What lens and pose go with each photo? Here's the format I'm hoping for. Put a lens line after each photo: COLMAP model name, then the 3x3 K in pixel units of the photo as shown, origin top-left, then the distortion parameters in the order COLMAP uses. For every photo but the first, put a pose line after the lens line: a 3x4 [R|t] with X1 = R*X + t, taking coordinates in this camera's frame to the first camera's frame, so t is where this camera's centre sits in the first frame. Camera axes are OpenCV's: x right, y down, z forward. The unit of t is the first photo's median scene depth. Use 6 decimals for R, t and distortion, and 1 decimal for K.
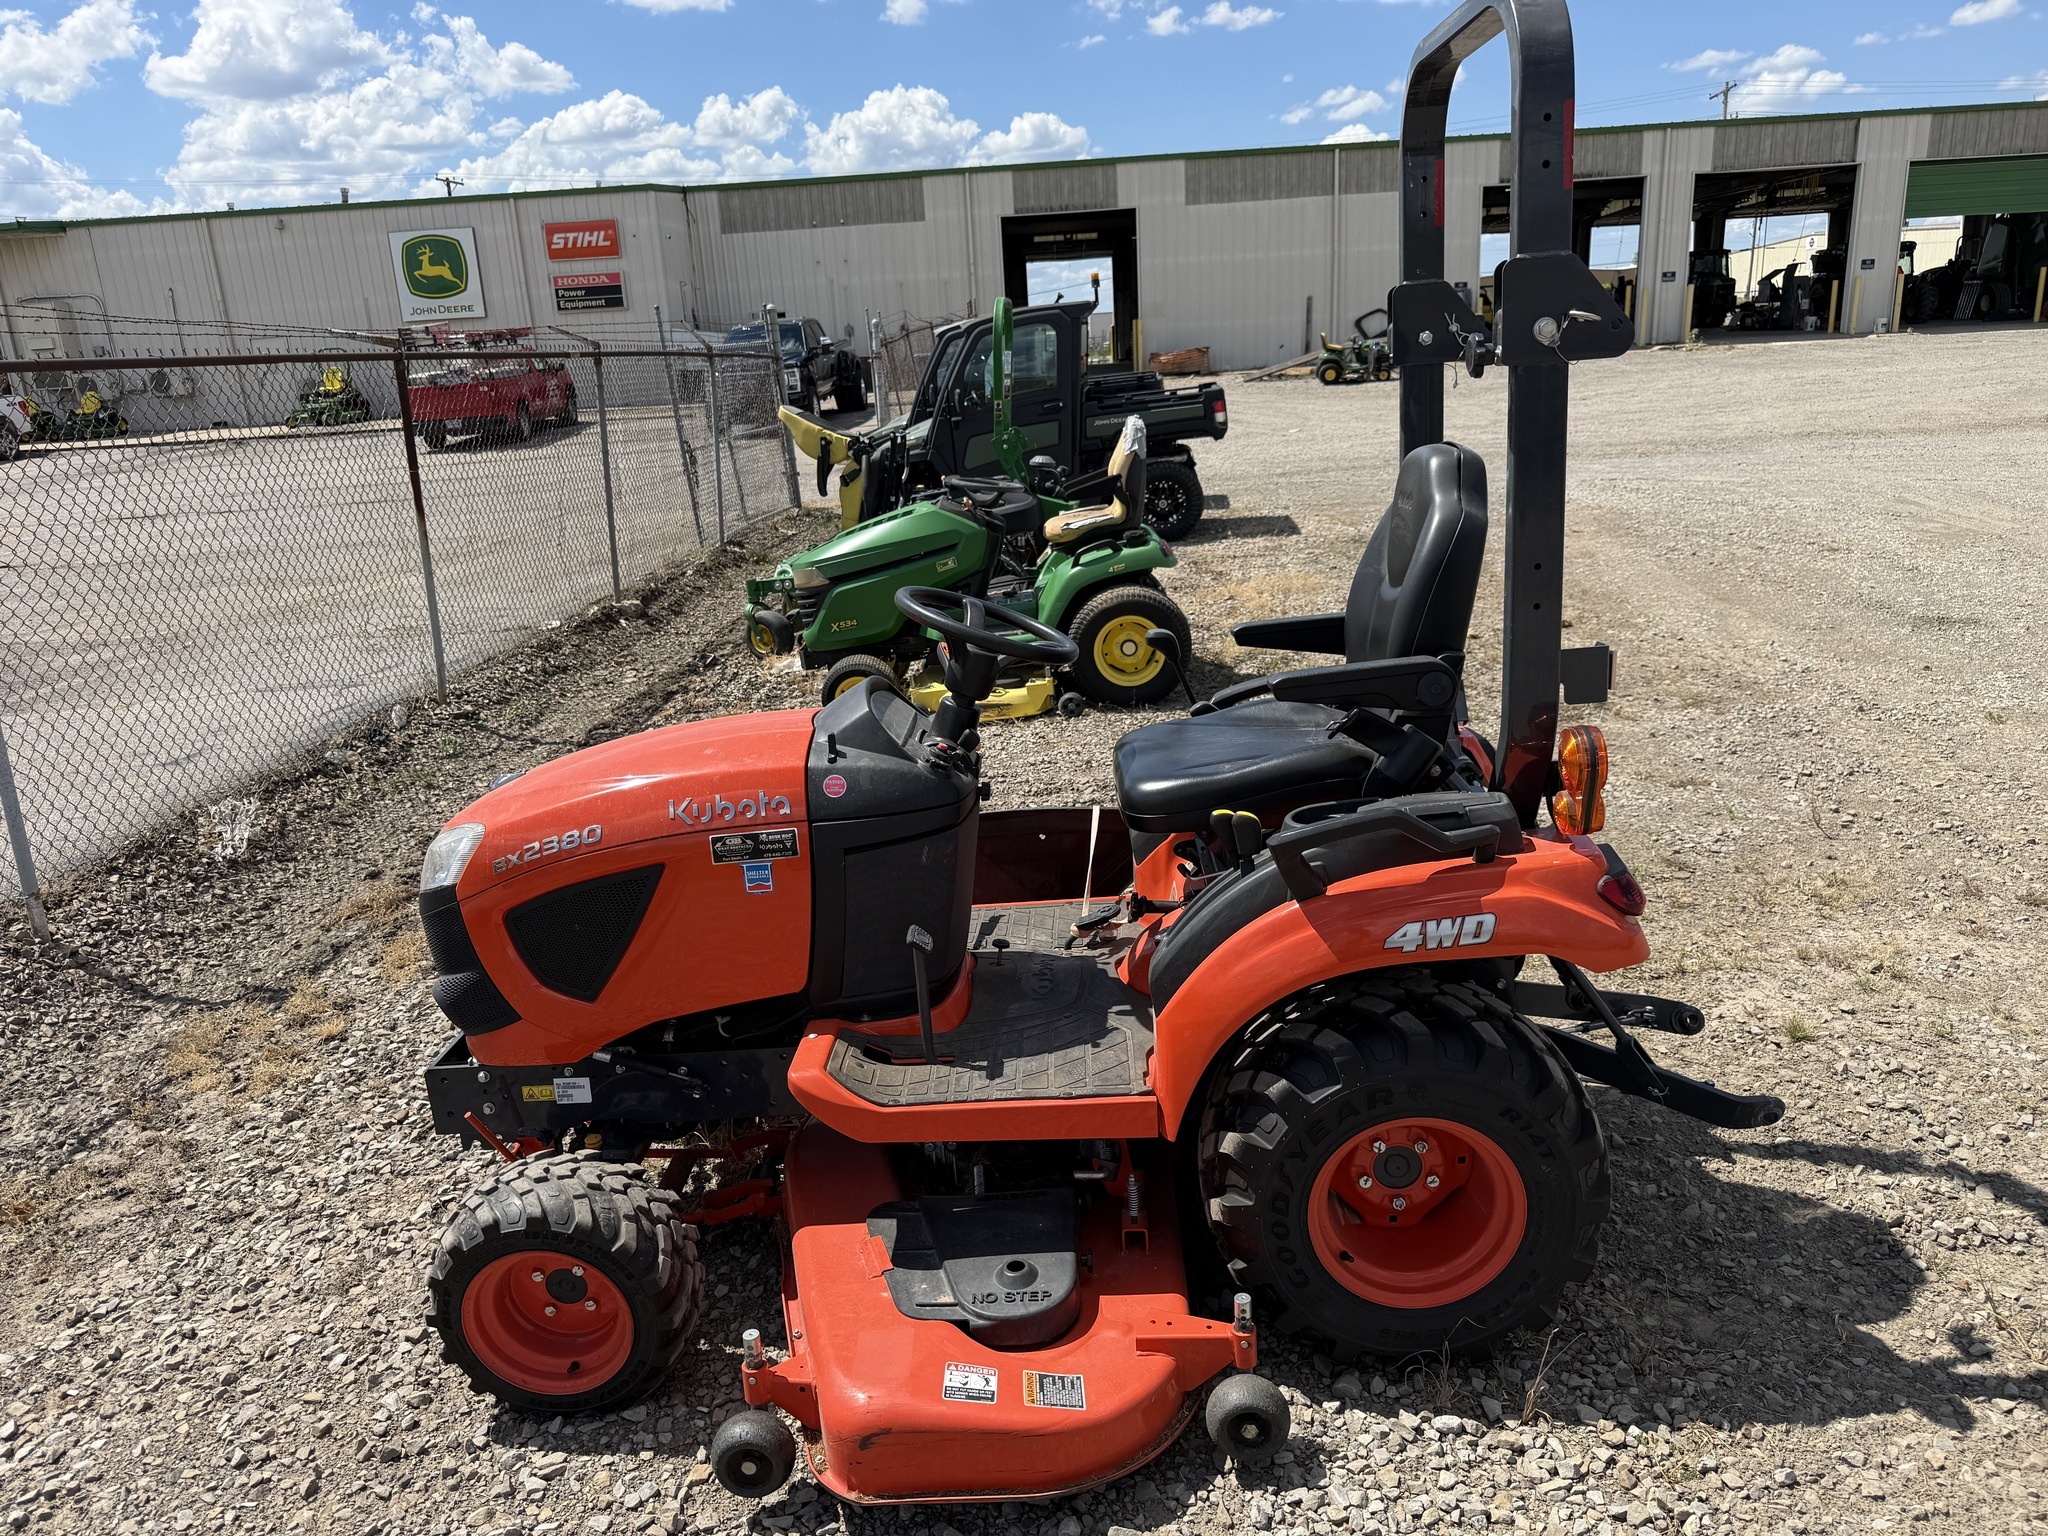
lens RADIAL K [[1501.5, 0, 1016.2], [0, 1501.5, 767.3], [0, 0, 1]] dist [0.004965, -0.014271]
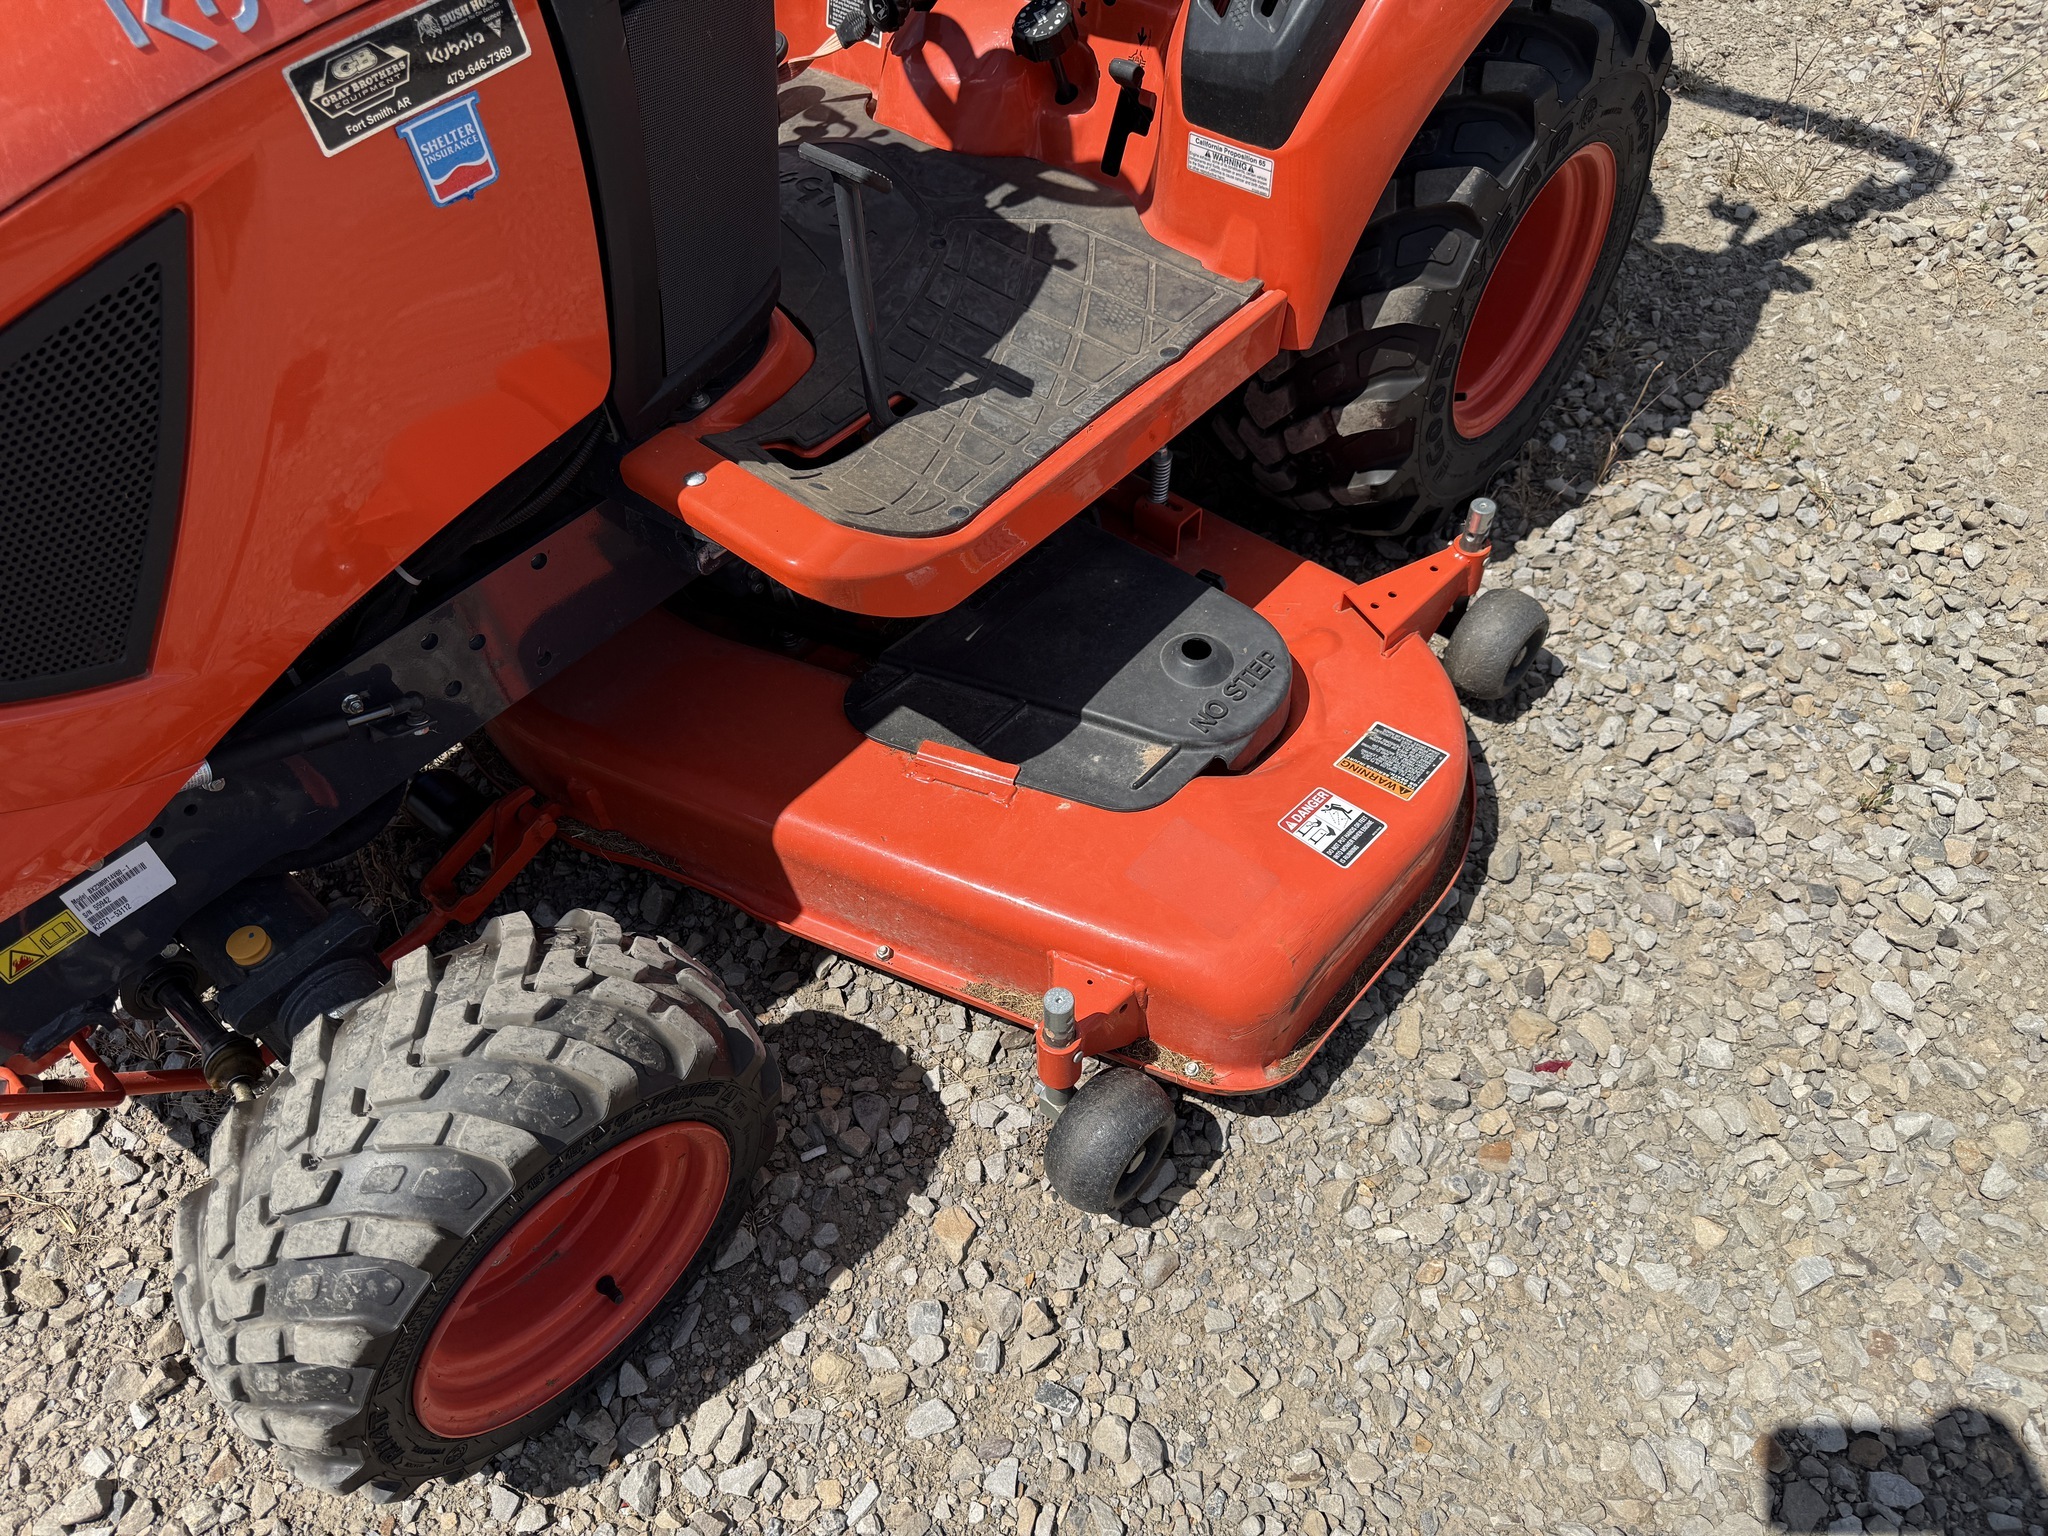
lens RADIAL K [[1444.5, 0, 998.5], [0, 1444.5, 771.8], [0, 0, 1]] dist [0.007281, -0.008537]
pose [[0.615608, -0.568123, 0.546134, -0.152748], [0.189062, 0.779251, 0.597514, 0.002358], [-0.765037, -0.264582, 0.587124, 0.268628]]
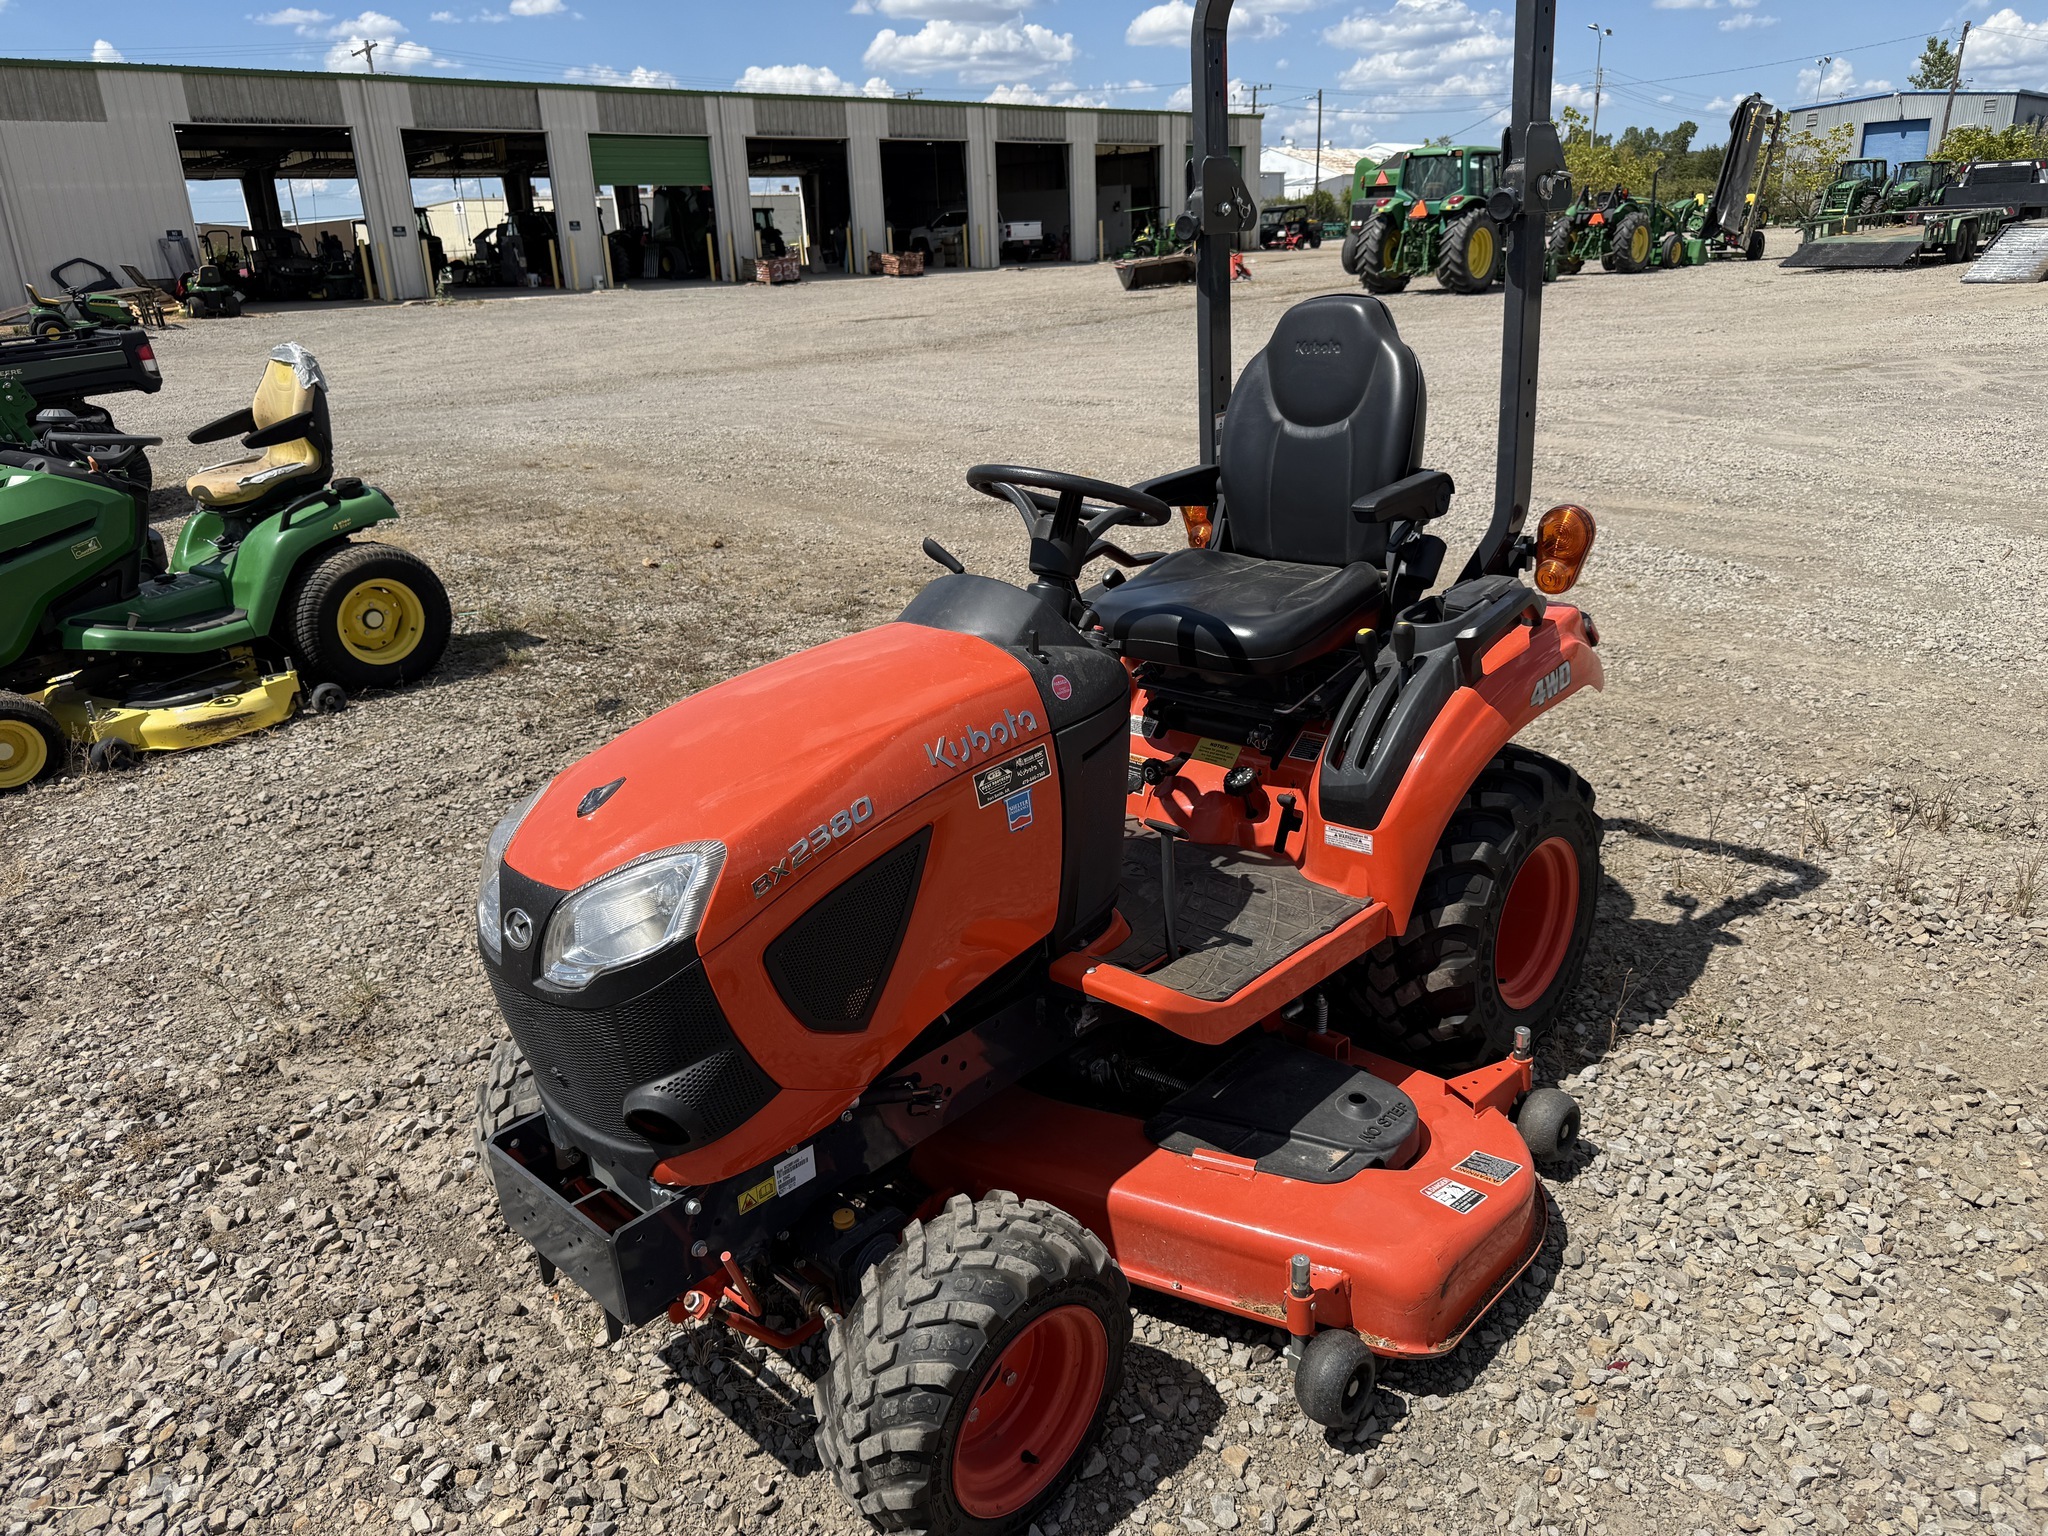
lens RADIAL K [[1490.3, 0, 1014.3], [0, 1490.3, 779.3], [0, 0, 1]] dist [-0.007207, -0.003489]
pose [[0.649945, -0.227358, 0.725175, -0.319377], [0.206784, 0.971107, 0.119131, -0.018072], [-0.731308, 0.072526, 0.678180, 0.178753]]
